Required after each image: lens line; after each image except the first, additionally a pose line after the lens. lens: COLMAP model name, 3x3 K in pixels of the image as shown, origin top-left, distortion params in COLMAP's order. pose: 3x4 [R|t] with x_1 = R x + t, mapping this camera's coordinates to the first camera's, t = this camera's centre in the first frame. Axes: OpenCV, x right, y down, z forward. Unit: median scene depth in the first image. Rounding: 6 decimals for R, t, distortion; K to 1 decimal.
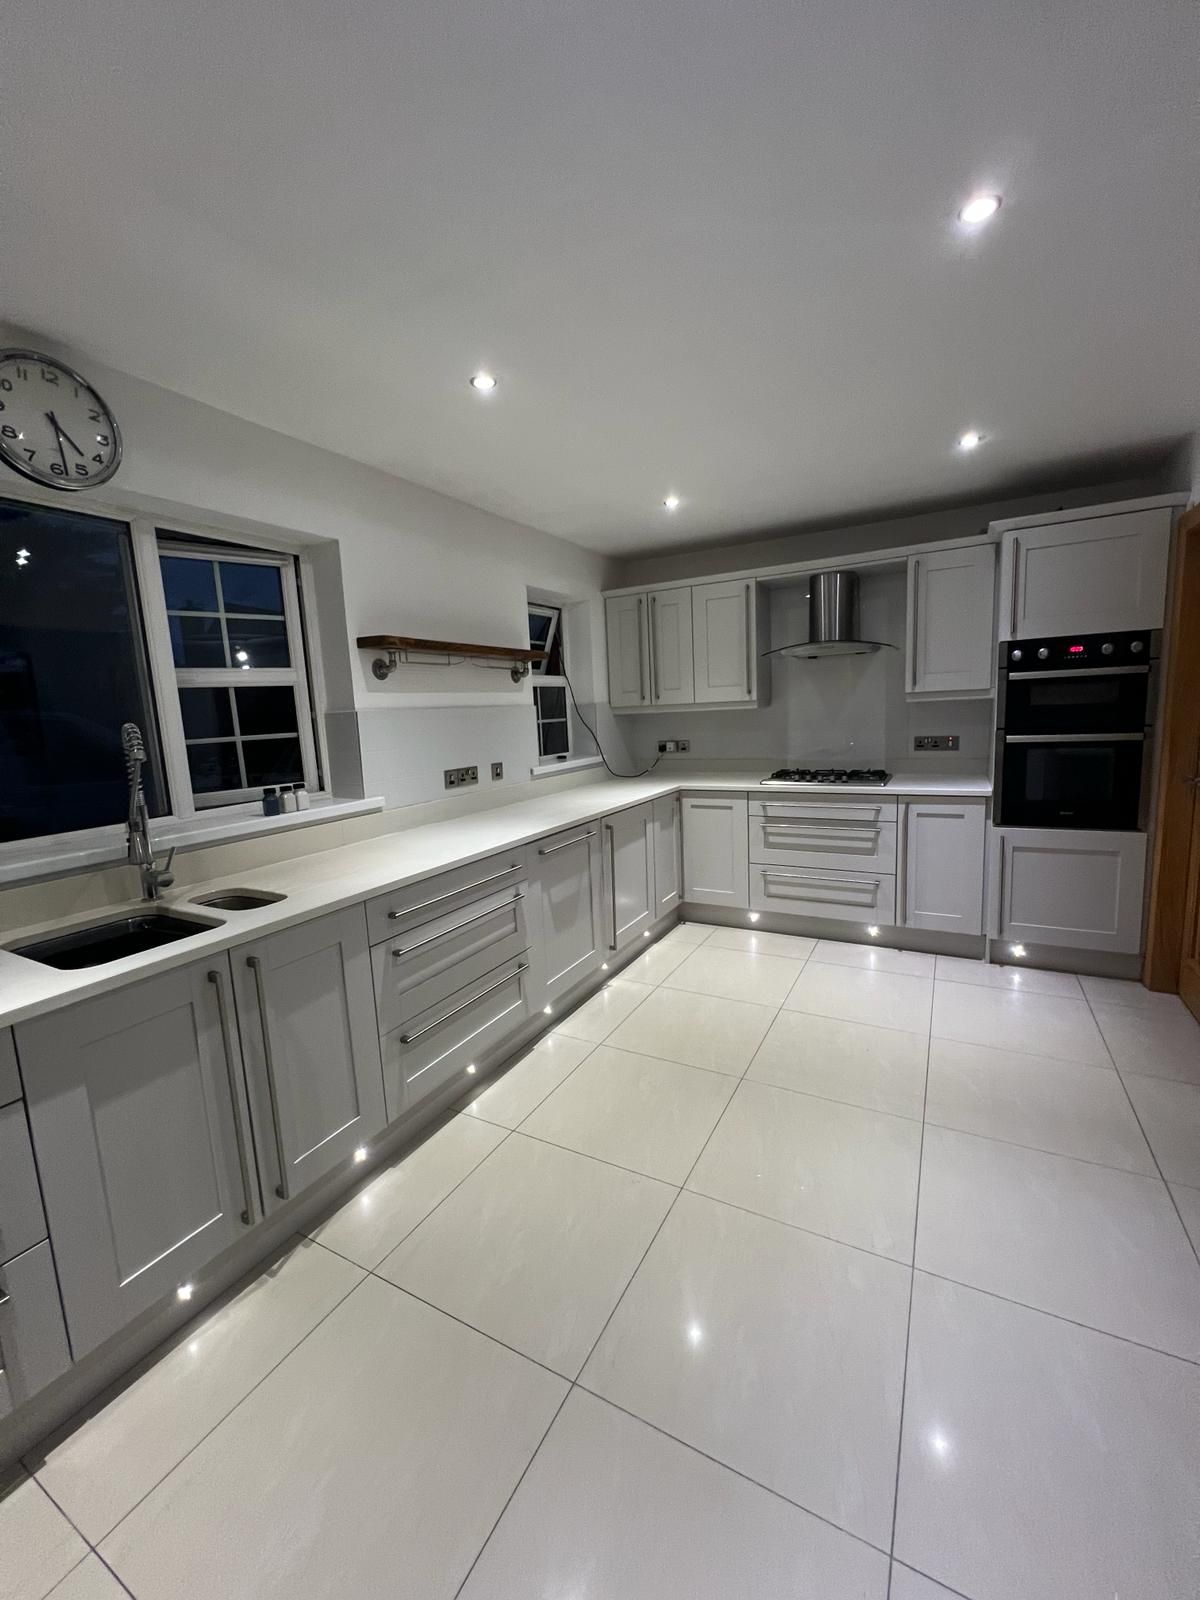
lens RADIAL K [[645.0, 0, 598.9], [0, 645.0, 797.8], [0, 0, 1]] dist [0.001941, -0.000740]
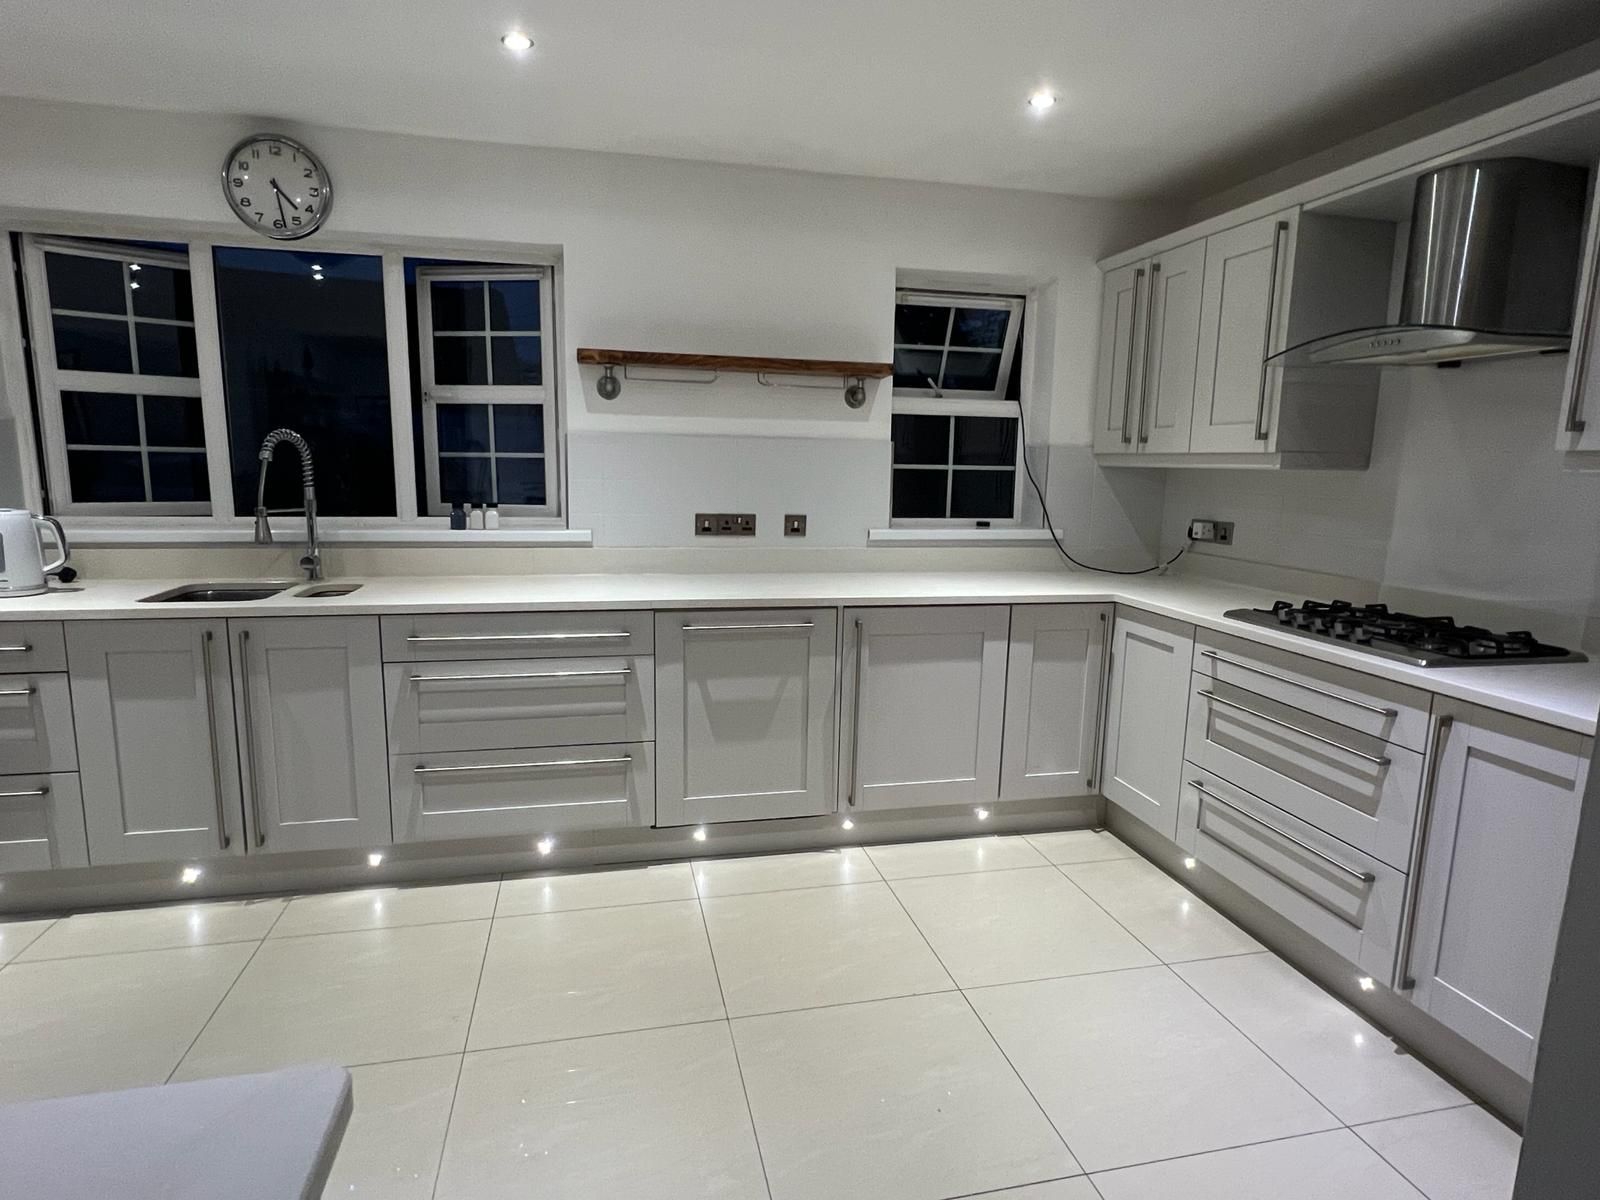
lens RADIAL K [[884.0, 0, 797.6], [0, 884.0, 602.1], [0, 0, 1]] dist [0.000031, -0.001140]
pose [[0.659308, 0.177567, -0.730604, 0.628452], [-0.153571, 0.983031, 0.100331, -0.058725], [0.736022, 0.046051, 0.675390, 0.318734]]
